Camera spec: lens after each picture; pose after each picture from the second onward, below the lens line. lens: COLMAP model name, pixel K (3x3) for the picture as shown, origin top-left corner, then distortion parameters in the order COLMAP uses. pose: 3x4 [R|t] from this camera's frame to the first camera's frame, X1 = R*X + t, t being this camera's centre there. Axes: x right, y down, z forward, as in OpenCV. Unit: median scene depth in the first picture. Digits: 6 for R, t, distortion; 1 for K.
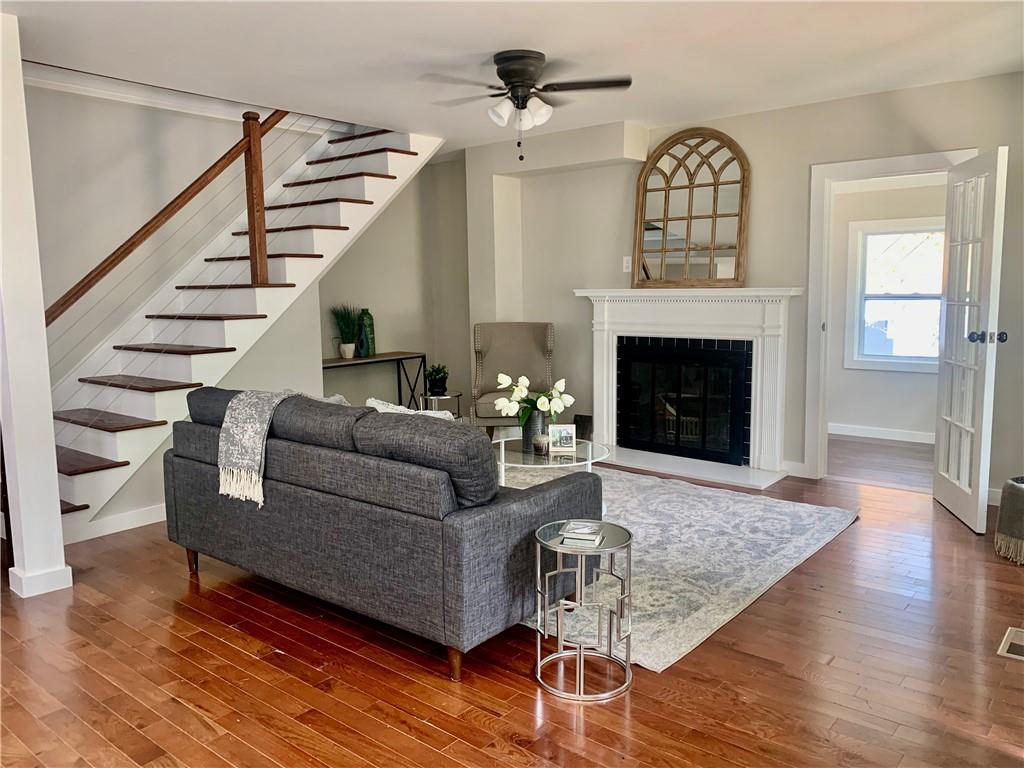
lens RADIAL K [[771.9, 0, 523.1], [0, 771.9, 381.7], [0, 0, 1]] dist [0.099714, -0.168568]
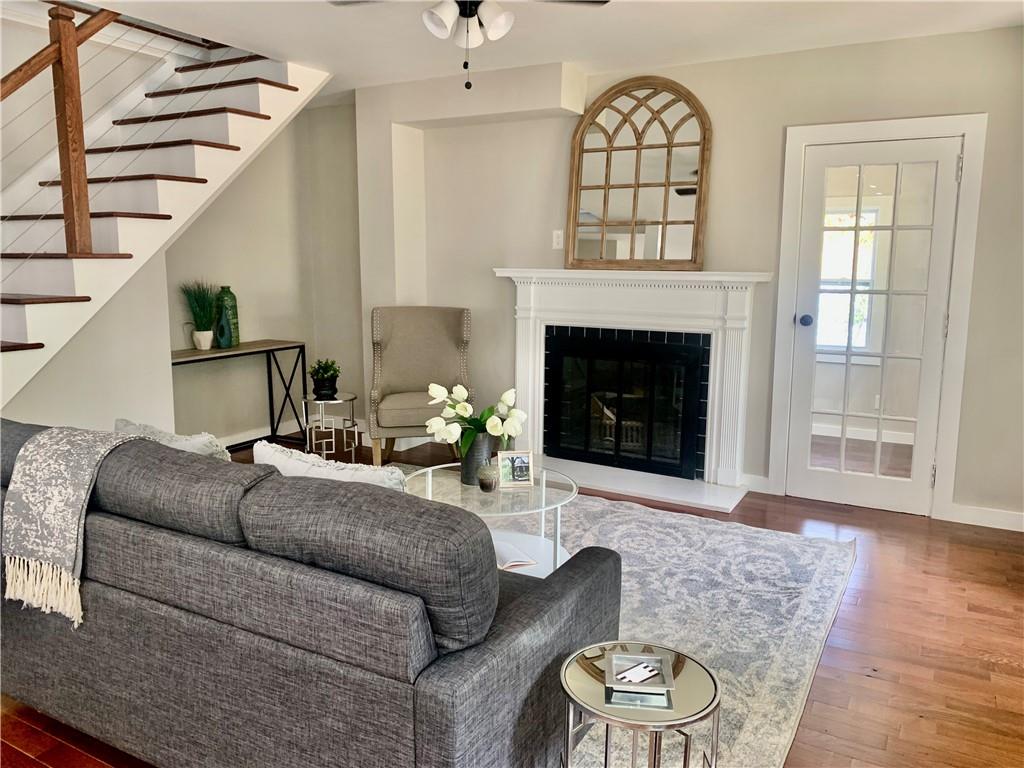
lens RADIAL K [[770.2, 0, 512.0], [0, 770.2, 384.0], [0, 0, 1]] dist [0.032867, -0.026414]
pose [[0.985841, -0.005982, 0.167576, -0.061859], [-0.000178, 0.999326, 0.036720, -0.030025], [-0.167682, -0.036229, 0.985175, 0.212135]]
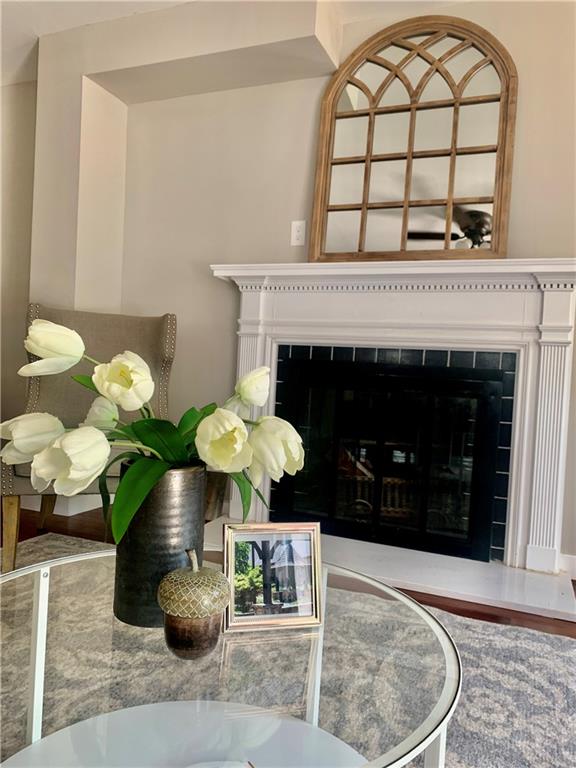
lens RADIAL K [[583.8, 0, 288.0], [0, 583.8, 384.0], [0, 0, 1]] dist [0.045664, -0.050470]
pose [[0.956273, 0.053809, 0.287483, -0.005112], [-0.025847, 0.994632, -0.100194, 0.022202], [-0.291331, 0.088382, 0.952531, 0.637023]]
